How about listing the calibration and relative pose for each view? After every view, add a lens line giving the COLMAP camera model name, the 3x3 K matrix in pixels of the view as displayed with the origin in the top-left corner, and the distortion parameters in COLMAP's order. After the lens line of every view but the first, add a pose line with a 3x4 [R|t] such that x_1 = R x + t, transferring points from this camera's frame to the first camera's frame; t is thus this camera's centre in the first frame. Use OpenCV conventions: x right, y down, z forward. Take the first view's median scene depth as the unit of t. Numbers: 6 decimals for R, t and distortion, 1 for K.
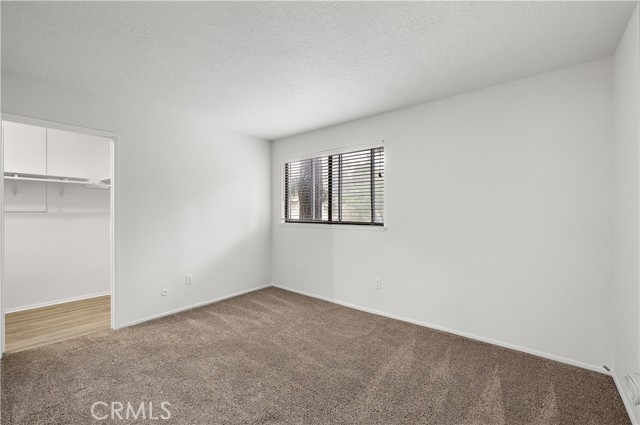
lens RADIAL K [[268.4, 0, 315.6], [0, 268.4, 207.4], [0, 0, 1]] dist [-0.001378, -0.000196]
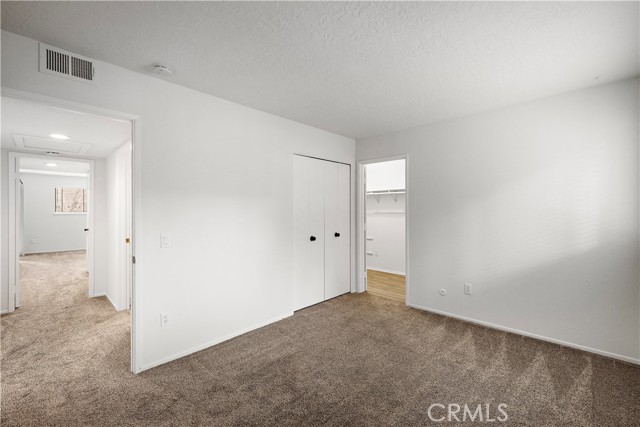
lens RADIAL K [[268.4, 0, 319.6], [0, 268.4, 209.2], [0, 0, 1]] dist [-0.001378, -0.000196]
pose [[-0.054981, 0.000130, -0.998487, 0.531038], [0.013321, 0.999911, -0.000603, -0.010599], [0.998399, -0.013334, -0.054978, 0.621392]]
